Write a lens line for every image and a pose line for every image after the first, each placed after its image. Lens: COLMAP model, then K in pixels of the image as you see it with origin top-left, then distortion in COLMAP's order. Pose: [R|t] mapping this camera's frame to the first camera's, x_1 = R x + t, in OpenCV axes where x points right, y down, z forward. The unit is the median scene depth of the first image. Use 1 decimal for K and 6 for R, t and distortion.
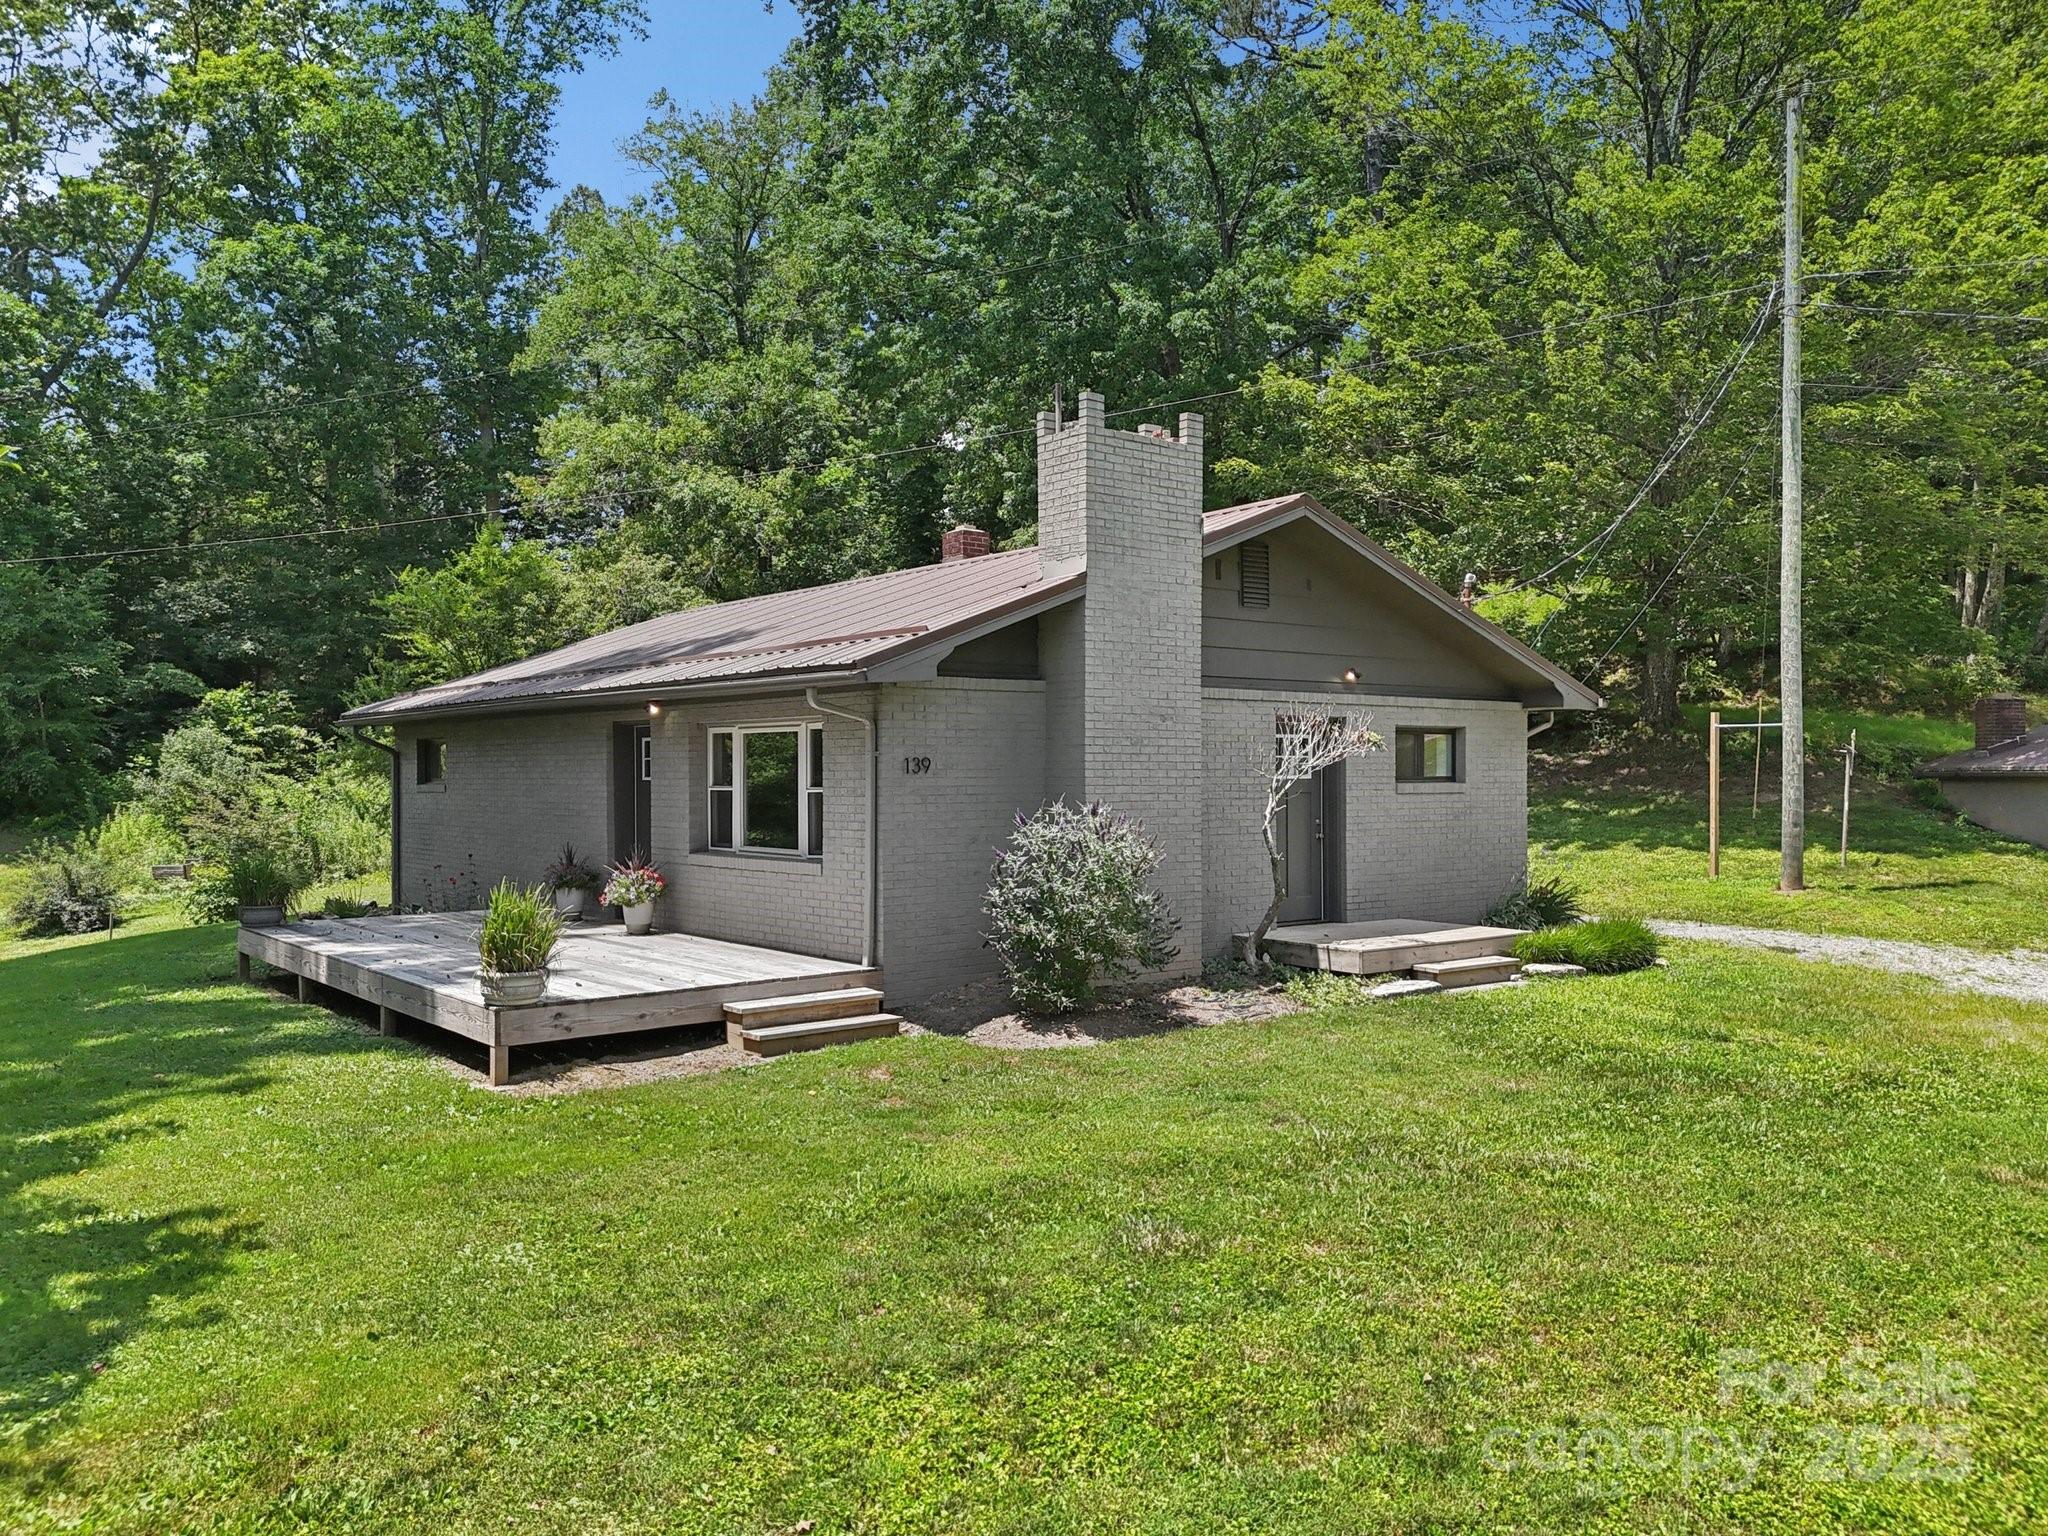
lens RADIAL K [[1507.0, 0, 1024.0], [0, 1507.0, 768.0], [0, 0, 1]] dist [0.005696, -0.000347]
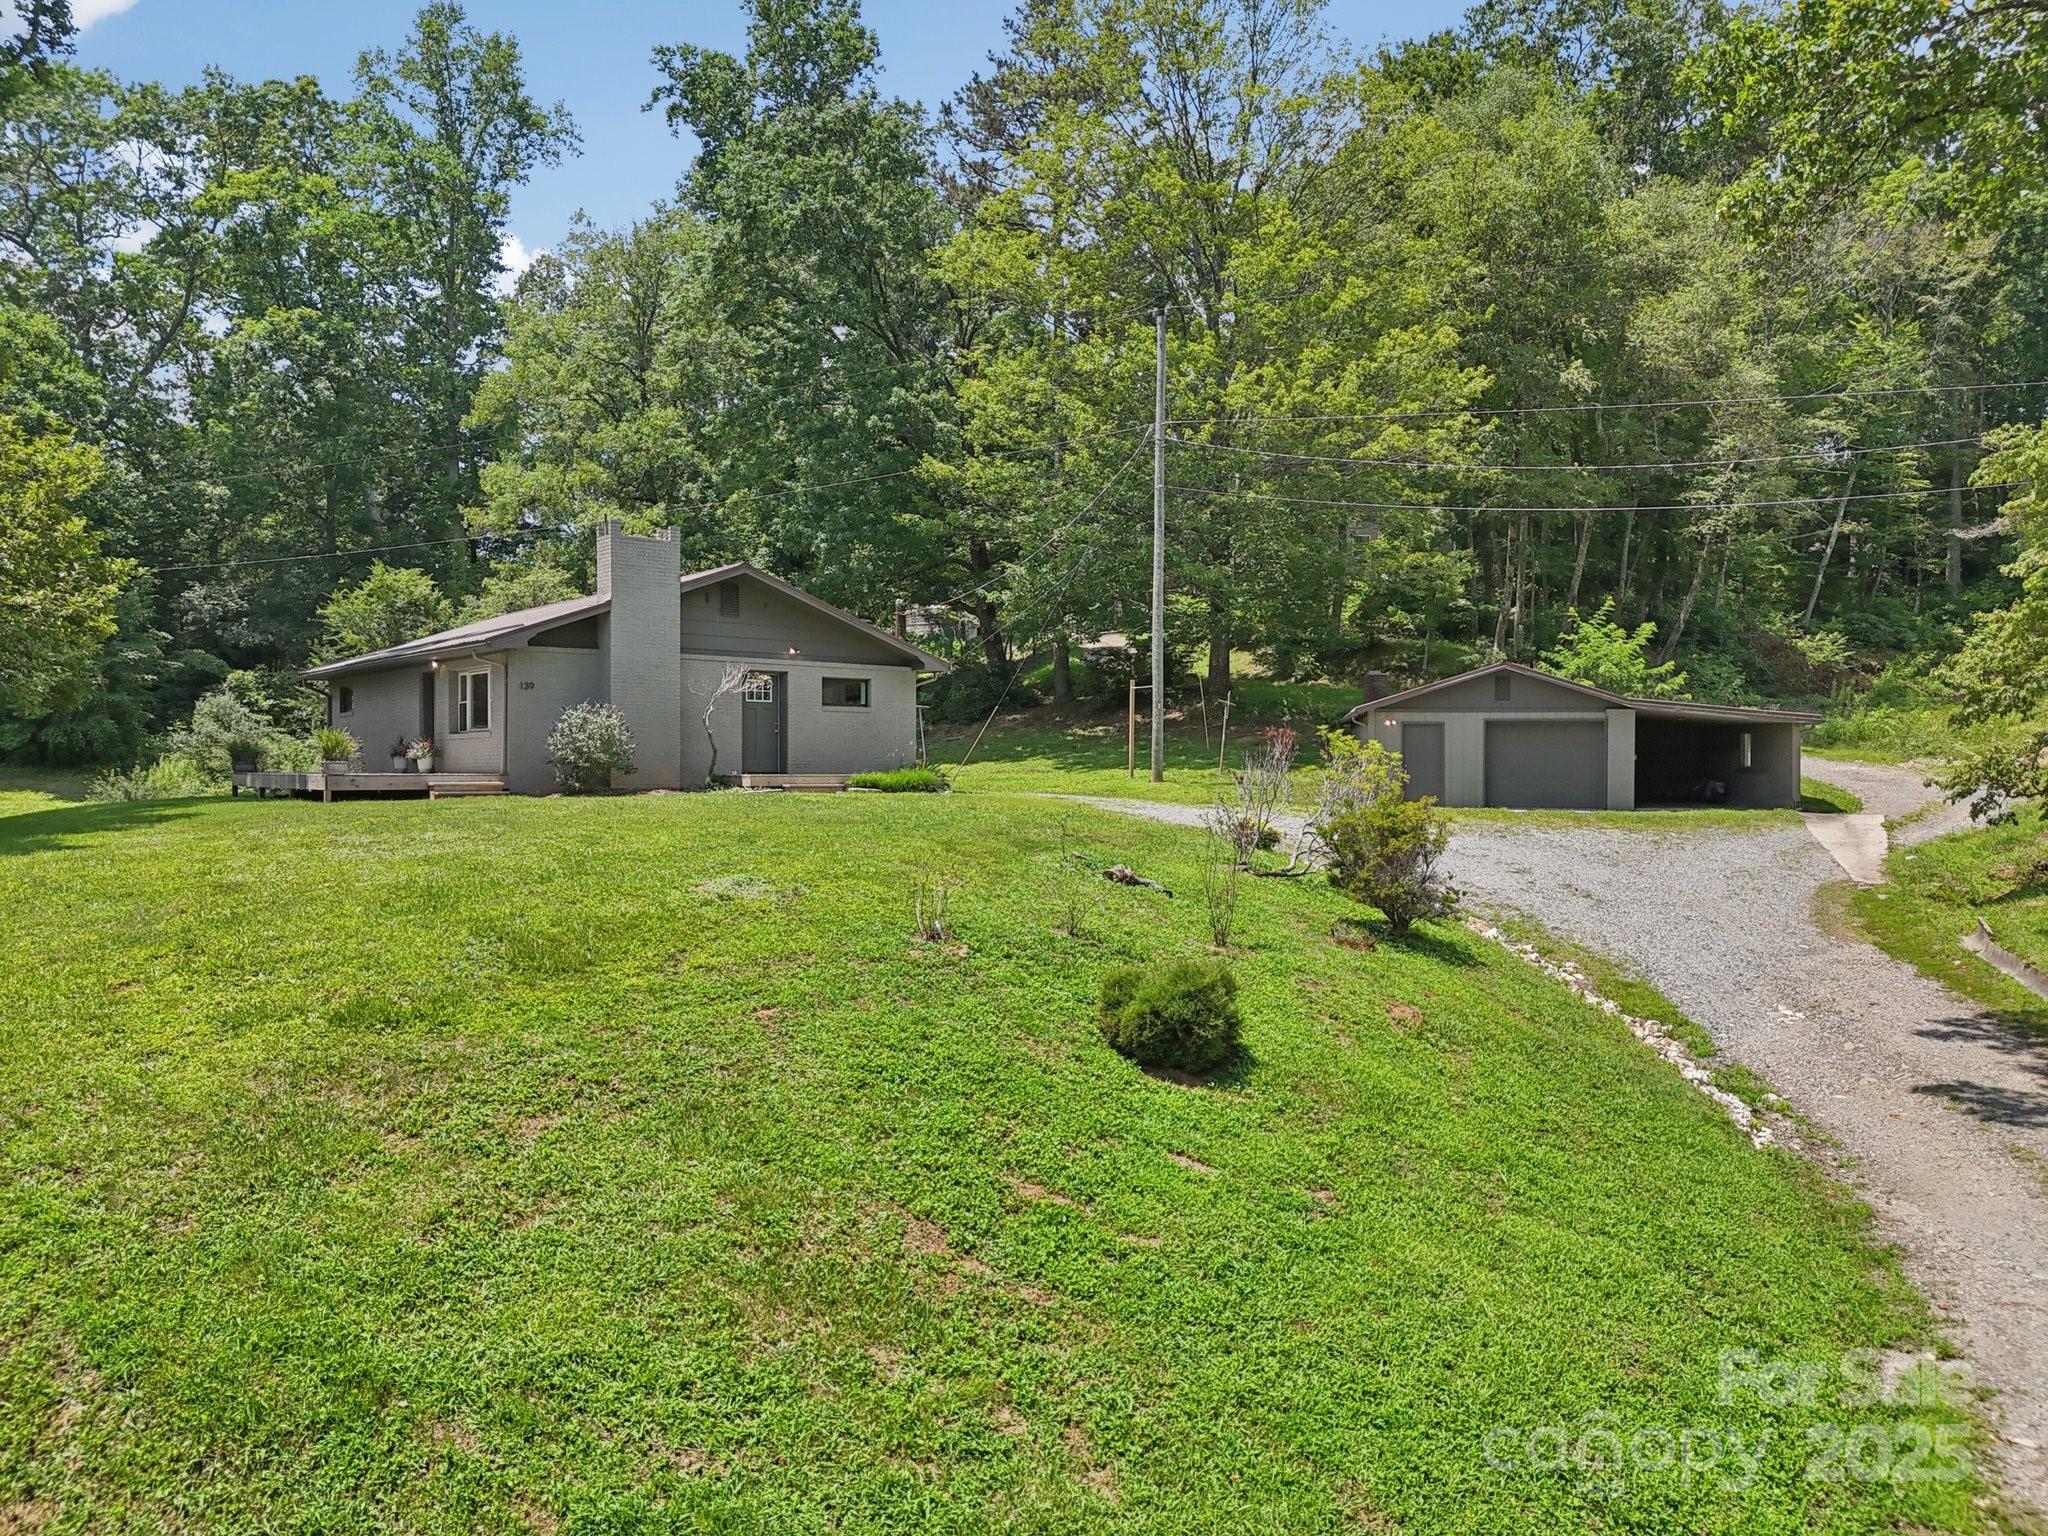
lens RADIAL K [[1445.0, 0, 1022.3], [0, 1445.0, 780.4], [0, 0, 1]] dist [-0.002787, -0.004587]
pose [[0.999973, 0.007149, 0.001427, 0.150928], [-0.007166, 0.999899, 0.012259, 0.024413], [-0.001339, -0.012269, 0.999924, -0.262689]]
